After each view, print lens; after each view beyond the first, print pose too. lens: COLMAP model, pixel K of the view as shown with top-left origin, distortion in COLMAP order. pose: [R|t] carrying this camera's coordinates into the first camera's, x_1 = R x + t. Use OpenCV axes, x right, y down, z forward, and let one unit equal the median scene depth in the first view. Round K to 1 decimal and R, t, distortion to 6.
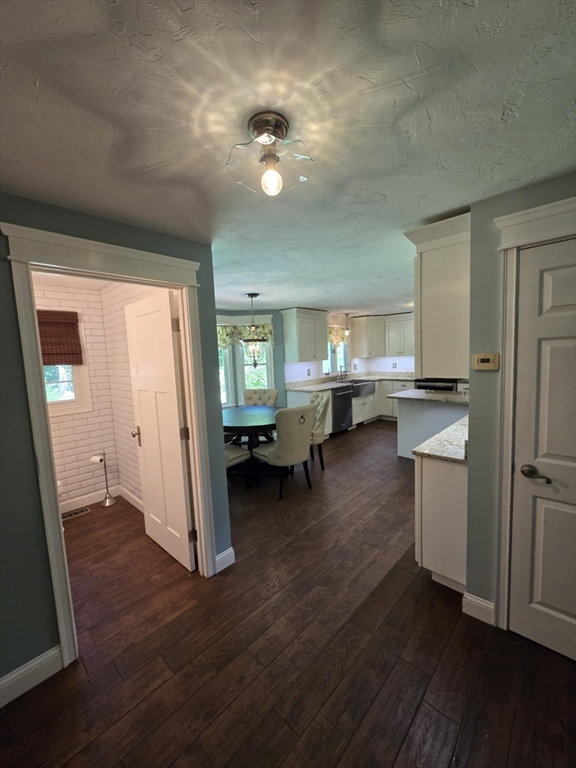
lens RADIAL K [[314.5, 0, 293.6], [0, 314.5, 383.2], [0, 0, 1]] dist [-0.000931, -0.000578]
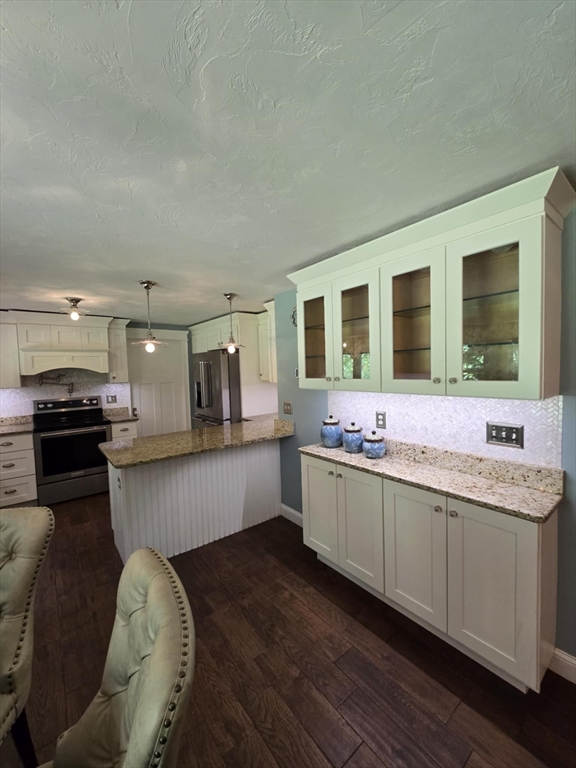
lens RADIAL K [[314.5, 0, 292.2], [0, 314.5, 383.8], [0, 0, 1]] dist [-0.000931, -0.000578]
pose [[0.149903, -0.012150, 0.988626, -0.118091], [0.117852, 0.993015, -0.005666, -0.040520], [-0.981652, 0.117361, 0.150288, 0.519284]]
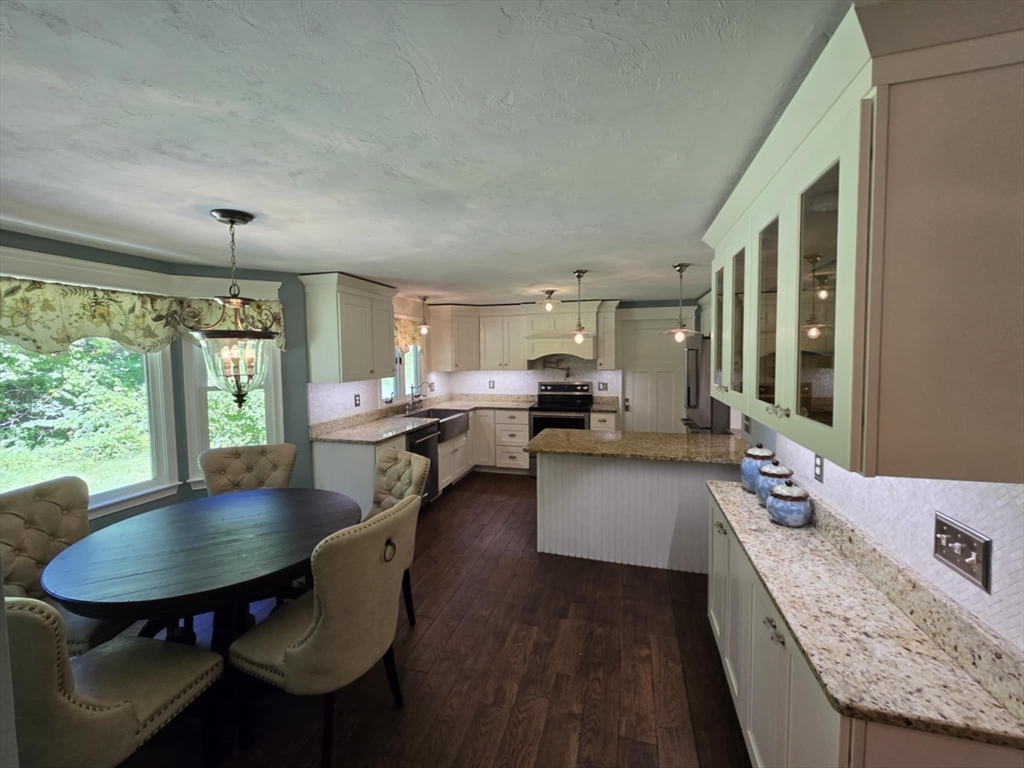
lens RADIAL K [[419.3, 0, 509.8], [0, 419.3, 377.2], [0, 0, 1]] dist [-0.000931, -0.000578]
pose [[0.892976, 0.005003, 0.450076, -0.042656], [0.018772, 0.998654, -0.048345, -0.038499], [-0.449712, 0.051620, 0.891681, 0.288205]]
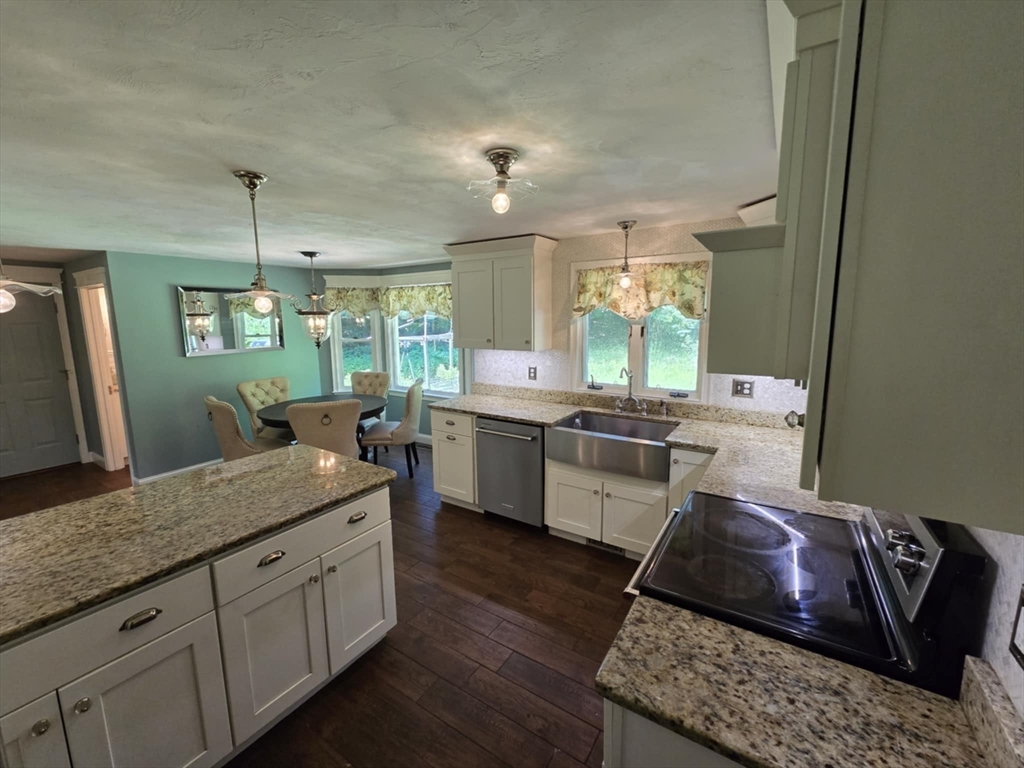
lens RADIAL K [[419.3, 0, 514.1], [0, 419.3, 378.9], [0, 0, 1]] dist [-0.000931, -0.000578]
pose [[0.163405, 0.181582, -0.969705, 0.722011], [-0.092815, 0.981386, 0.168129, -0.142288], [0.982183, 0.062530, 0.177217, 0.953031]]
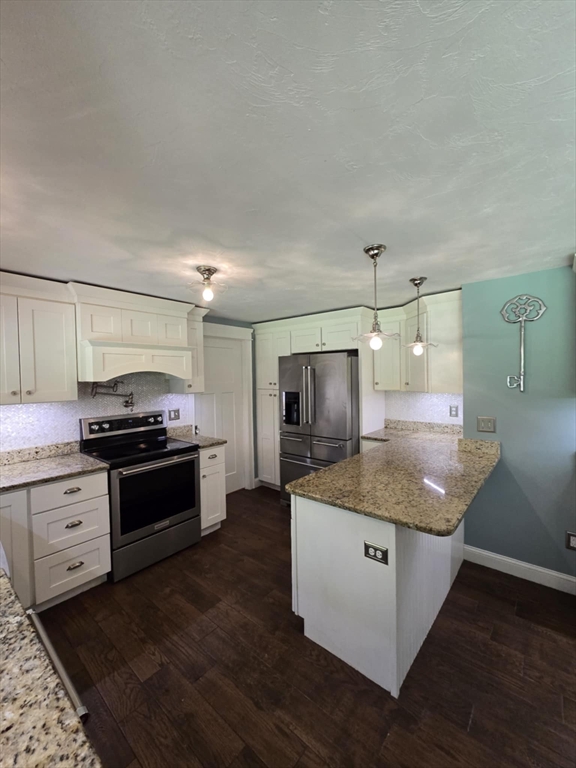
lens RADIAL K [[314.5, 0, 293.3], [0, 314.5, 383.9], [0, 0, 1]] dist [-0.000931, -0.000578]
pose [[-0.051767, 0.017369, 0.998508, 0.003094], [0.116778, 0.993095, -0.011220, -0.087970], [-0.991808, 0.116023, -0.053438, 0.917305]]
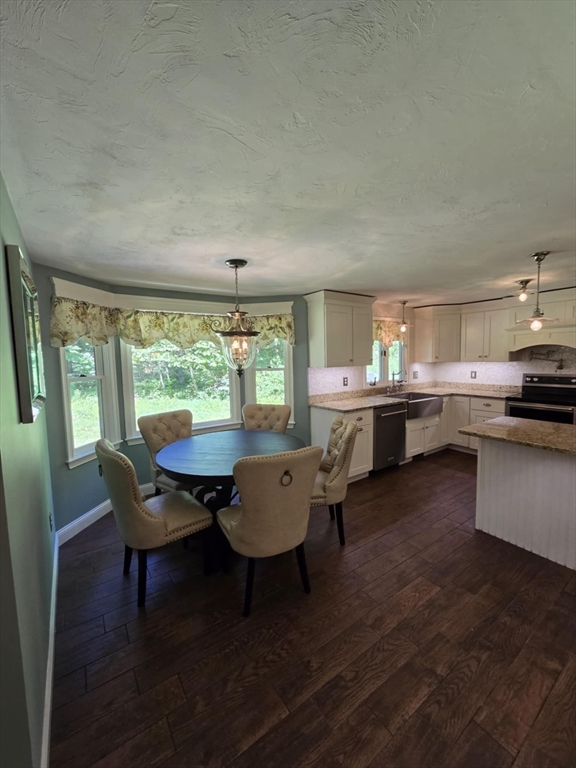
lens RADIAL K [[314.5, 0, 292.2], [0, 314.5, 381.8], [0, 0, 1]] dist [-0.000931, -0.000578]
pose [[0.977972, 0.034710, -0.205832, 0.086457], [-0.036484, 0.999323, -0.004825, -0.028678], [0.205525, 0.012228, 0.978575, 0.285201]]
